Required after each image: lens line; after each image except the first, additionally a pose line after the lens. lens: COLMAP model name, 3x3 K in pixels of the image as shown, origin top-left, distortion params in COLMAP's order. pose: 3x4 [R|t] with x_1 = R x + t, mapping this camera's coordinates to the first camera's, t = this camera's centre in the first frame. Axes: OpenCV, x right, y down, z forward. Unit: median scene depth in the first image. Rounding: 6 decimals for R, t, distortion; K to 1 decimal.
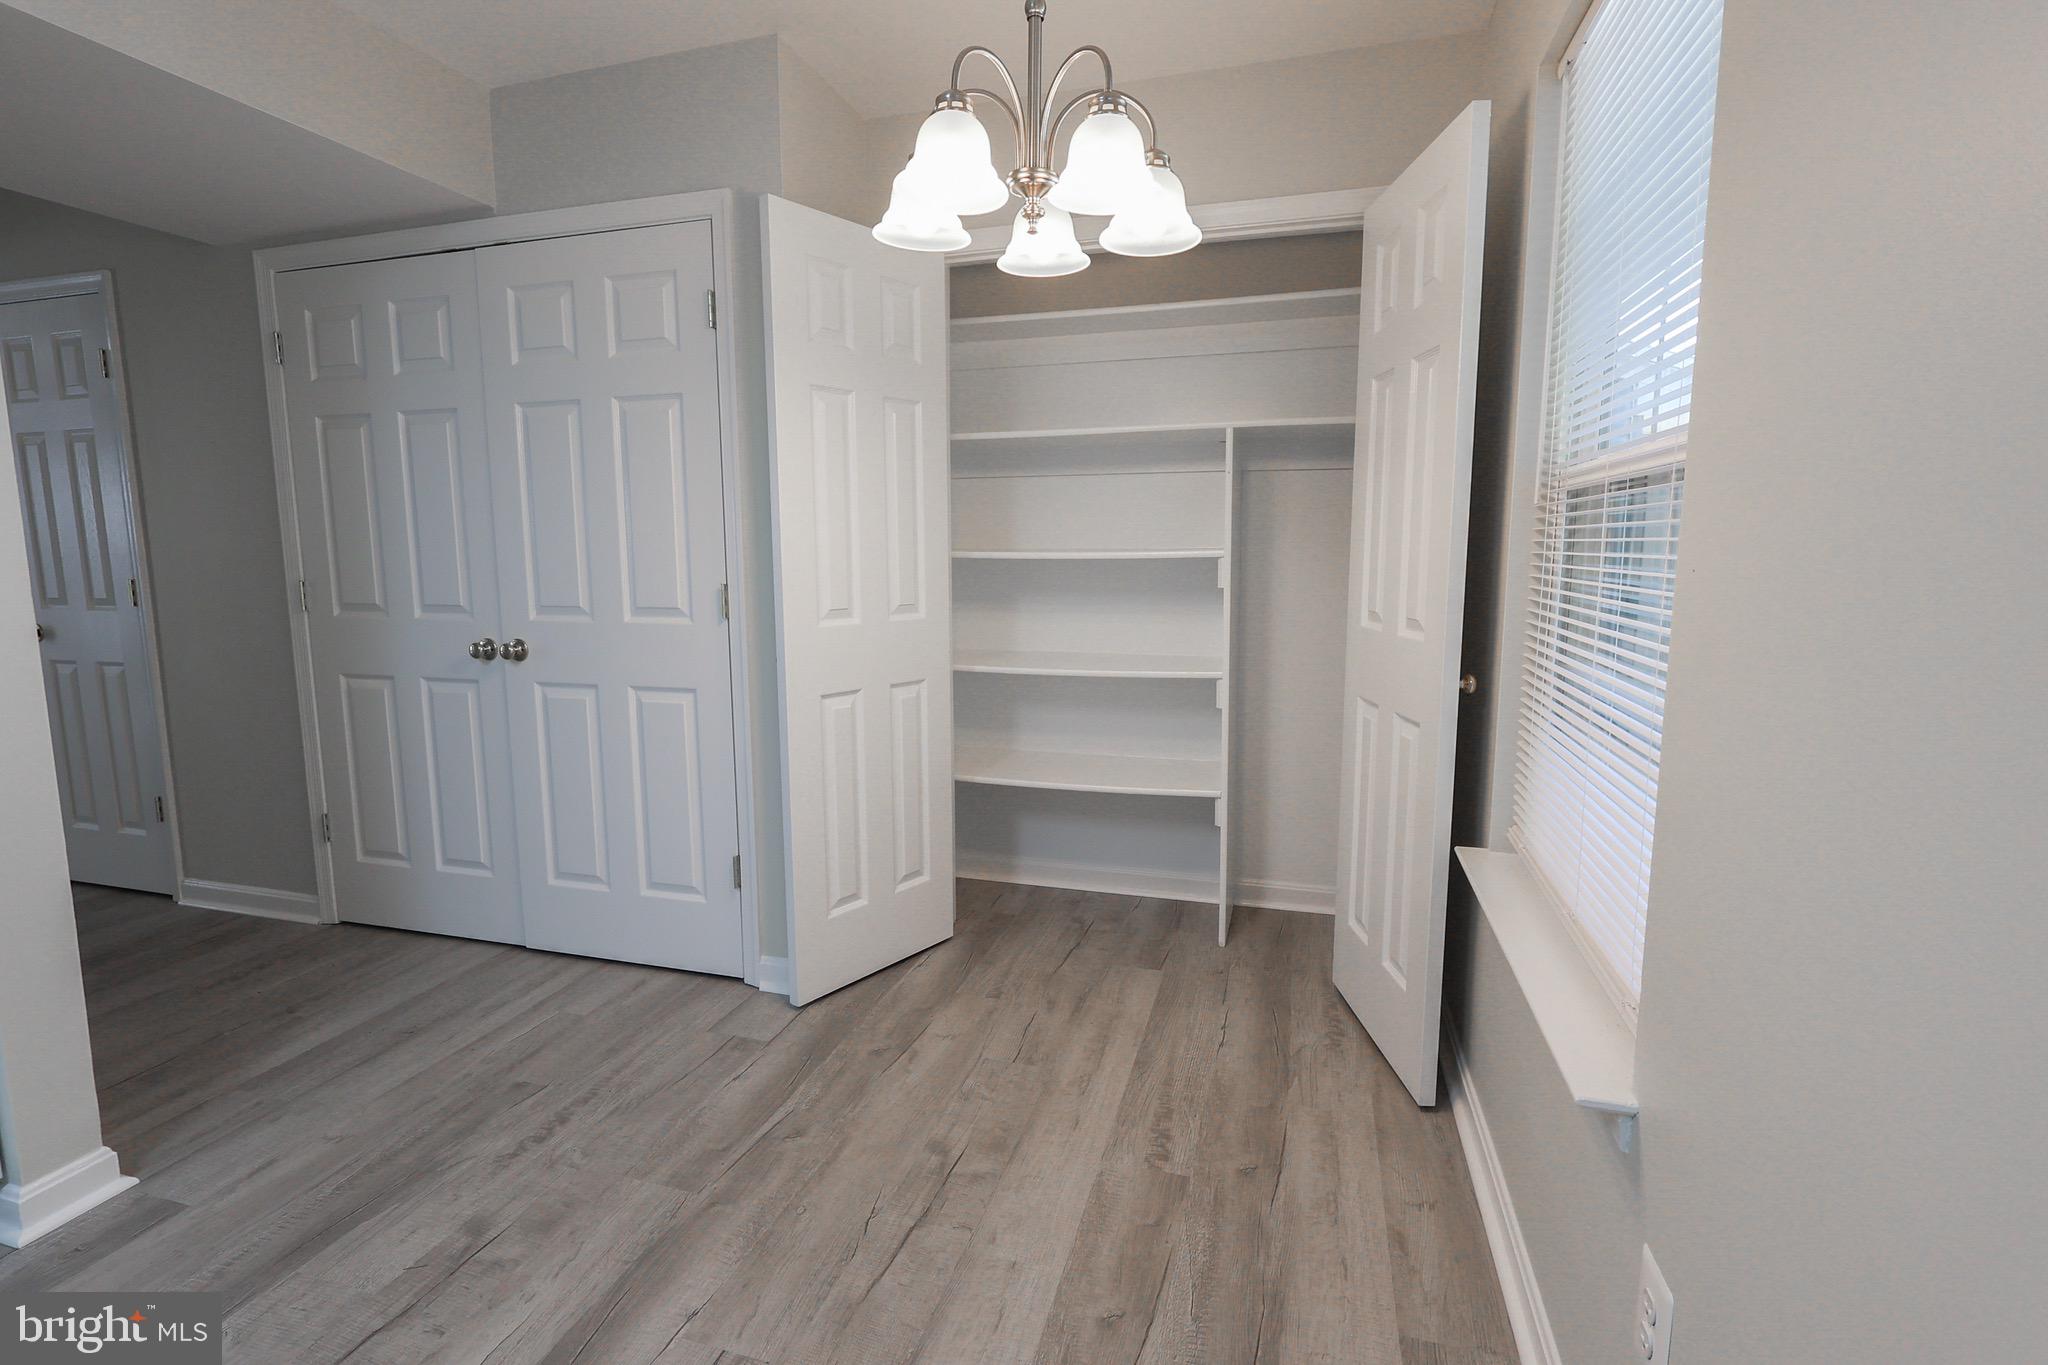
lens RADIAL K [[939.8, 0, 1022.4], [0, 939.8, 690.9], [0, 0, 1]] dist [-0.006093, 0.002491]
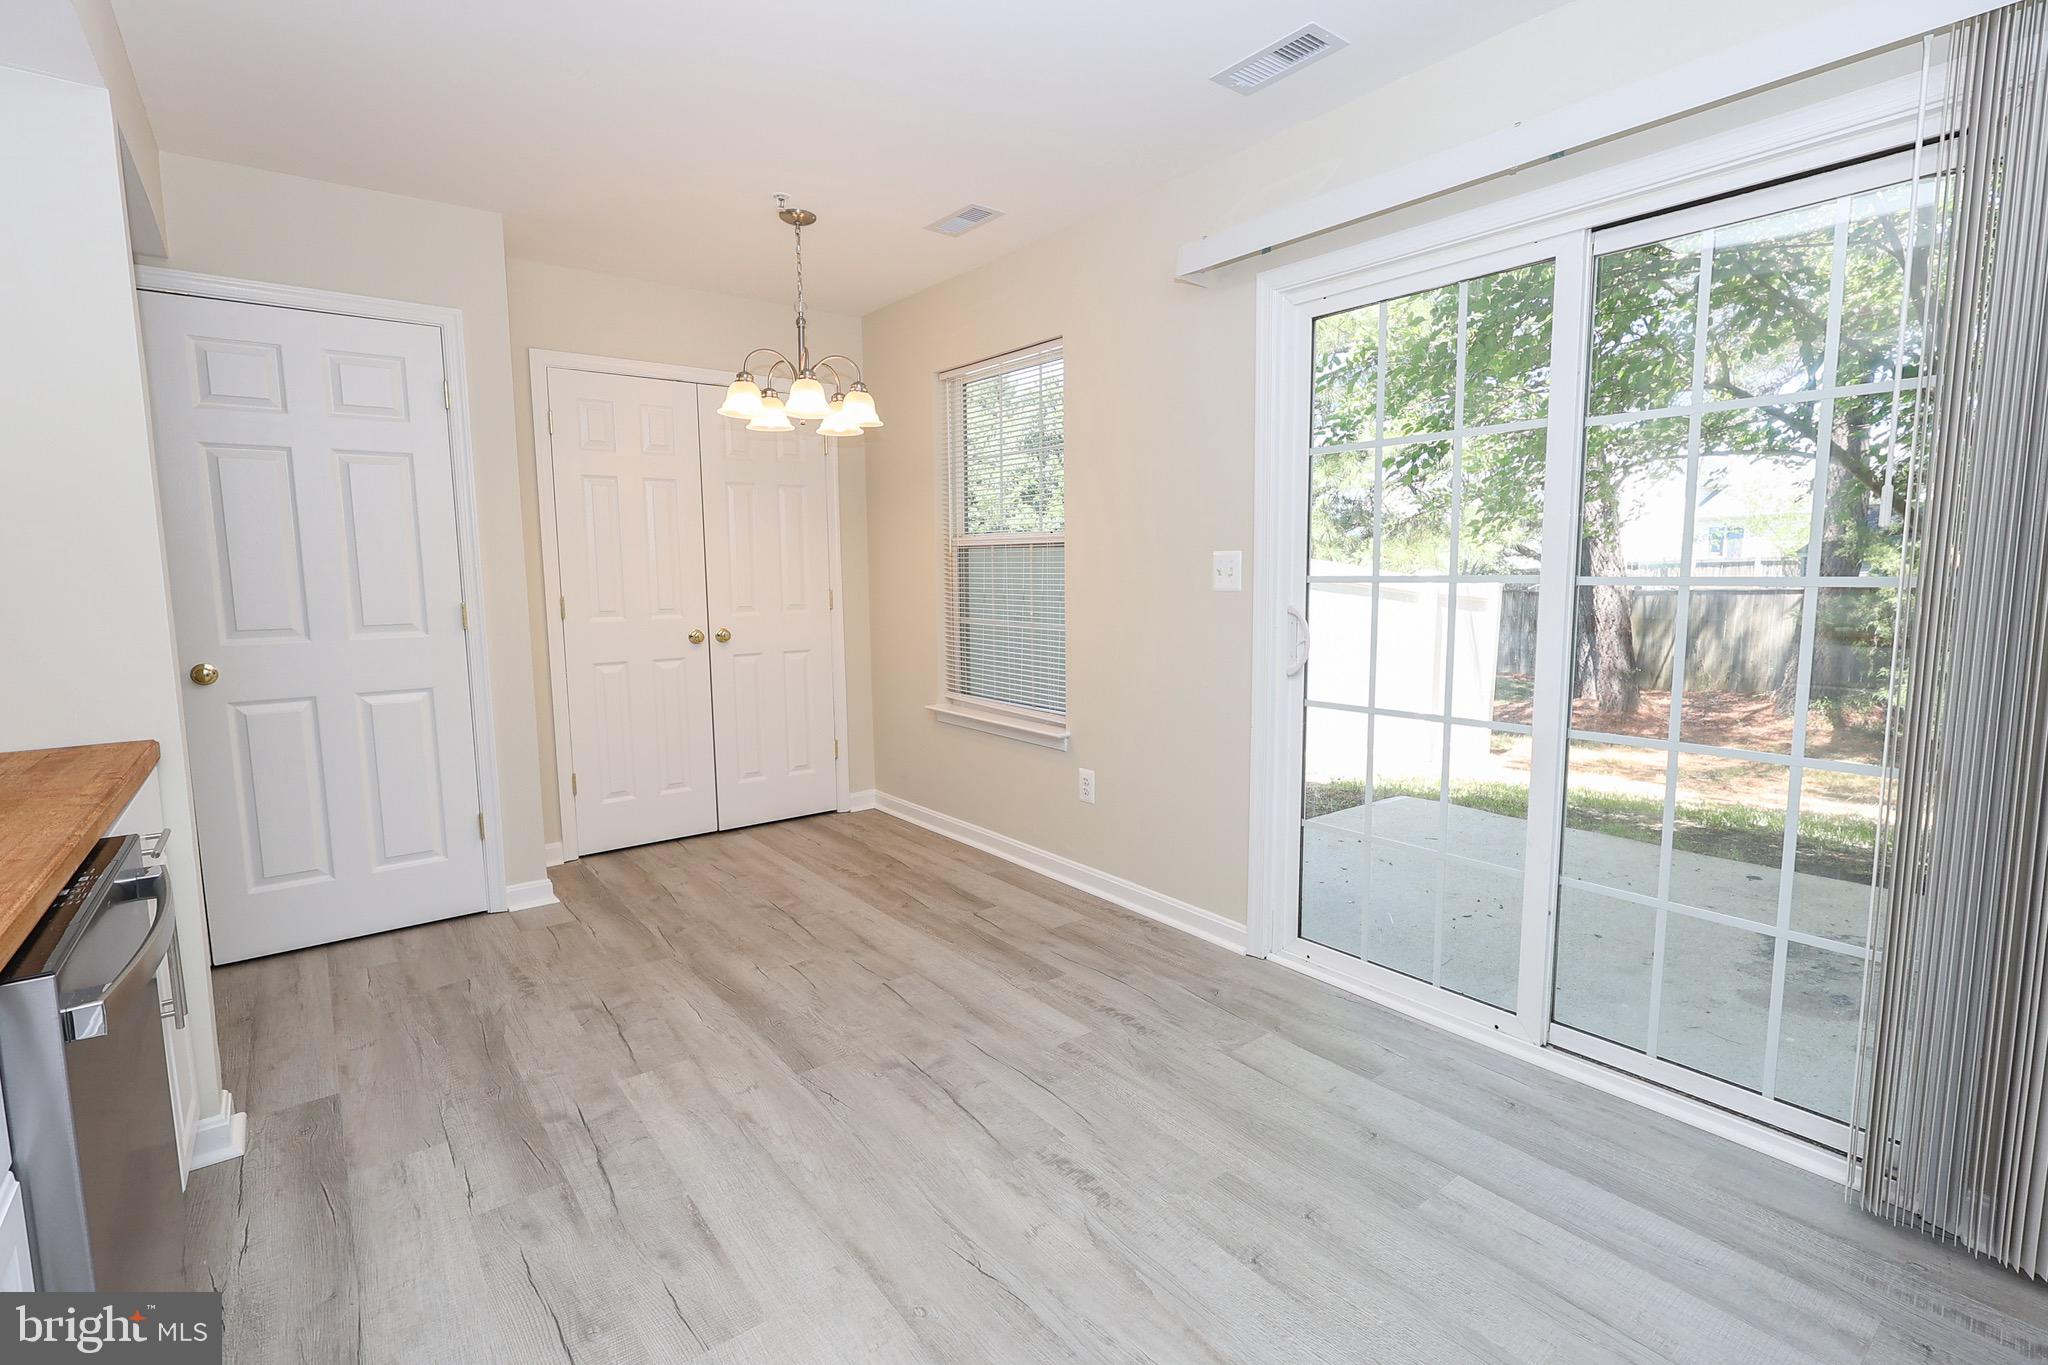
lens RADIAL K [[939.8, 0, 1018.6], [0, 939.8, 683.2], [0, 0, 1]] dist [-0.006093, 0.002491]
pose [[0.581200, -0.102619, 0.807265, -1.172741], [0.126534, 0.991347, 0.034920, 0.062703], [-0.803863, 0.081851, 0.589156, -0.477813]]
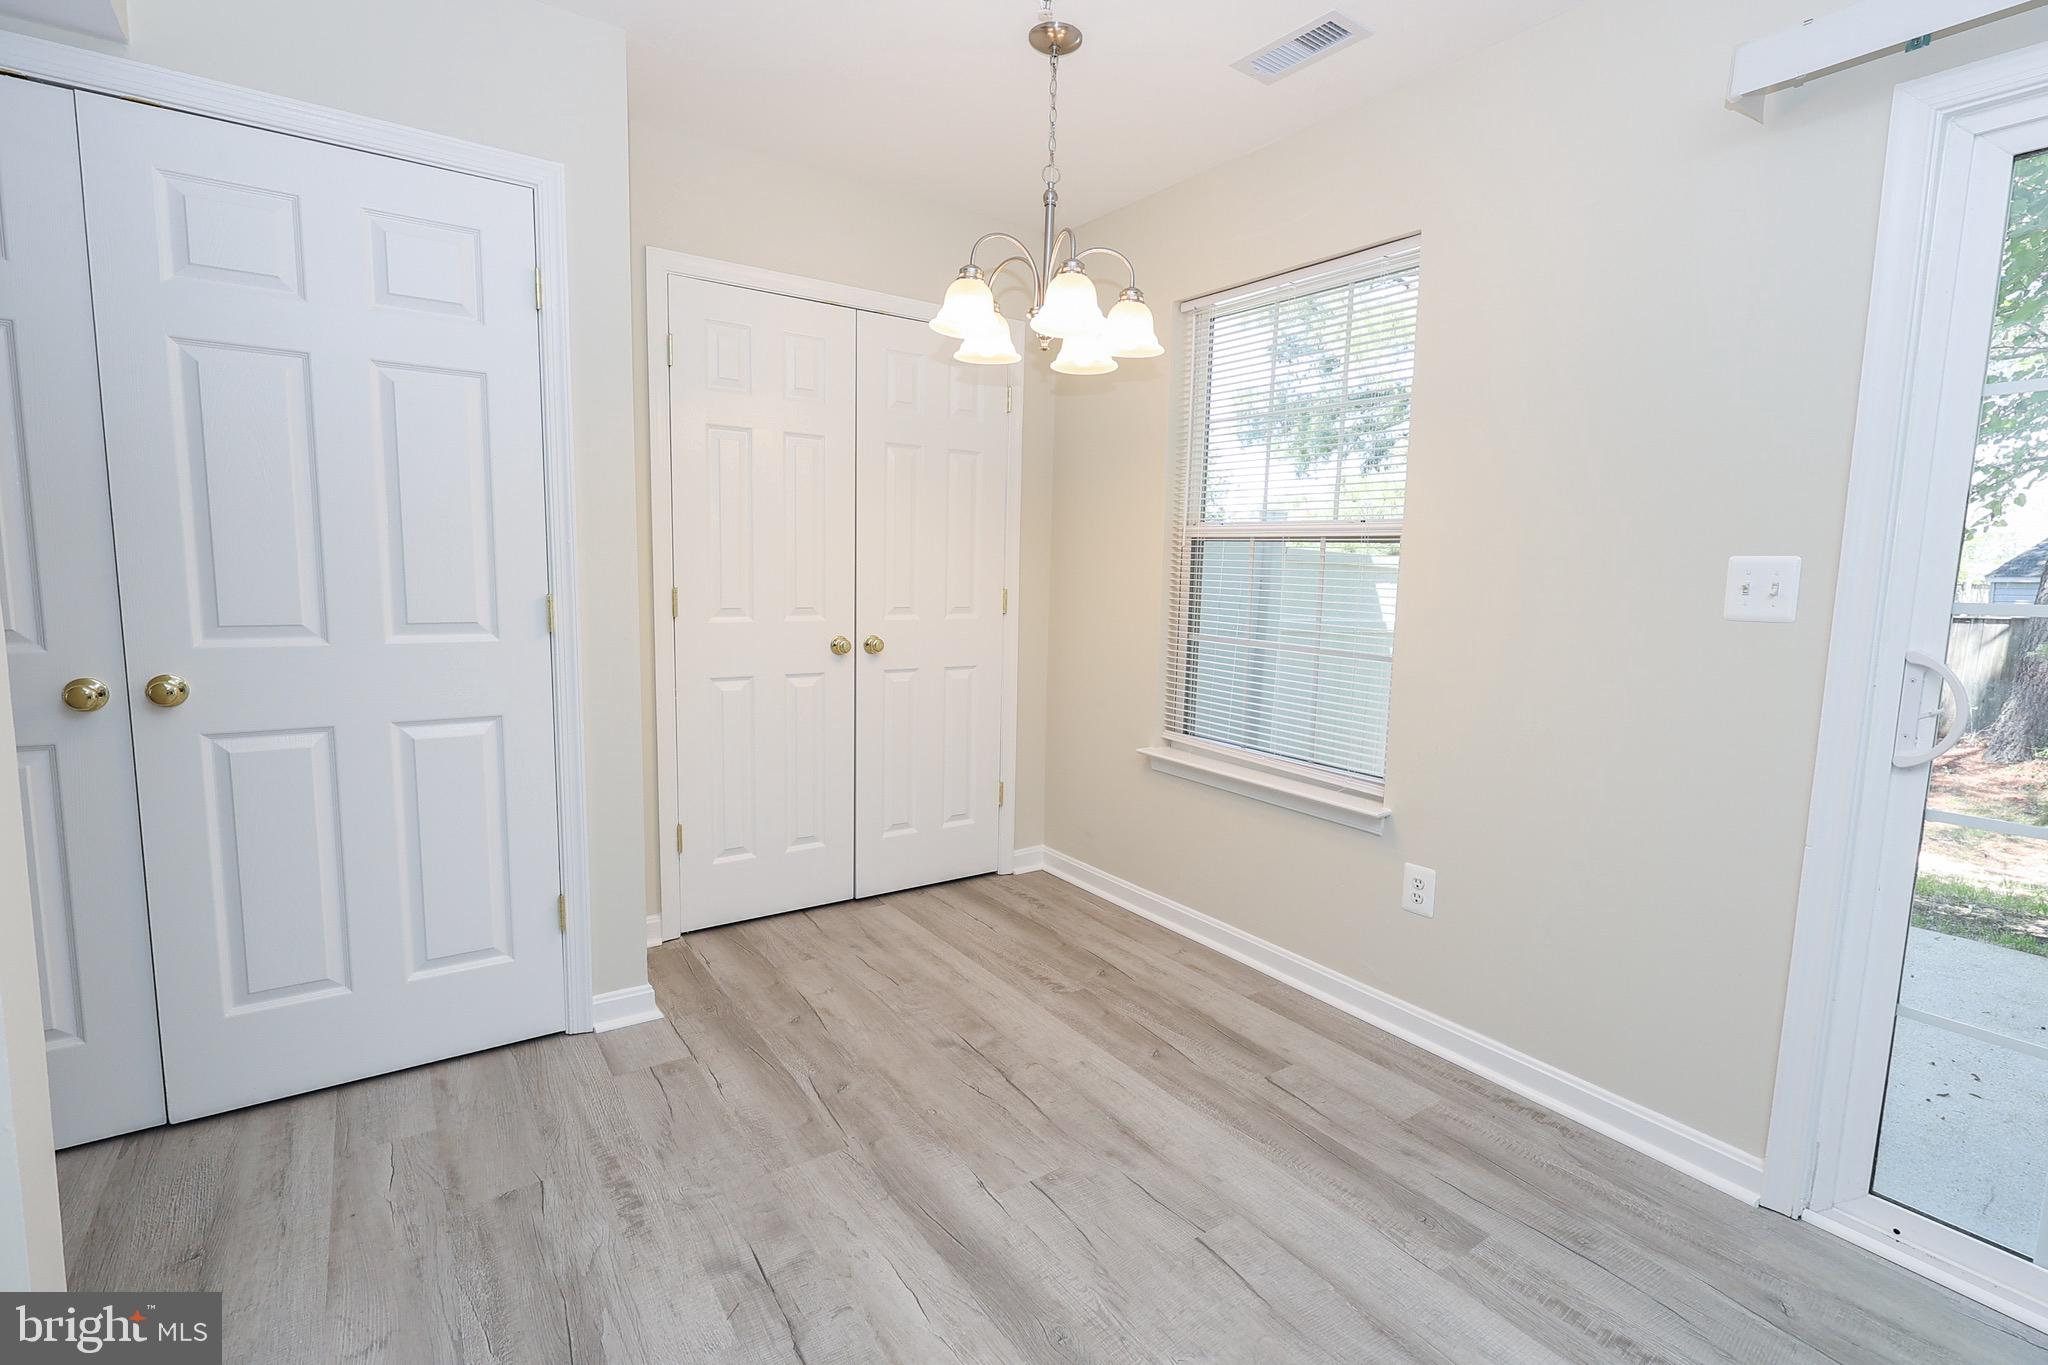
lens RADIAL K [[939.8, 0, 1015.8], [0, 939.8, 680.7], [0, 0, 1]] dist [-0.006093, 0.002491]
pose [[0.624661, -0.080252, 0.776761, -0.935238], [0.089189, 0.995528, 0.031129, -0.022984], [-0.775786, 0.049833, 0.629025, 0.113779]]
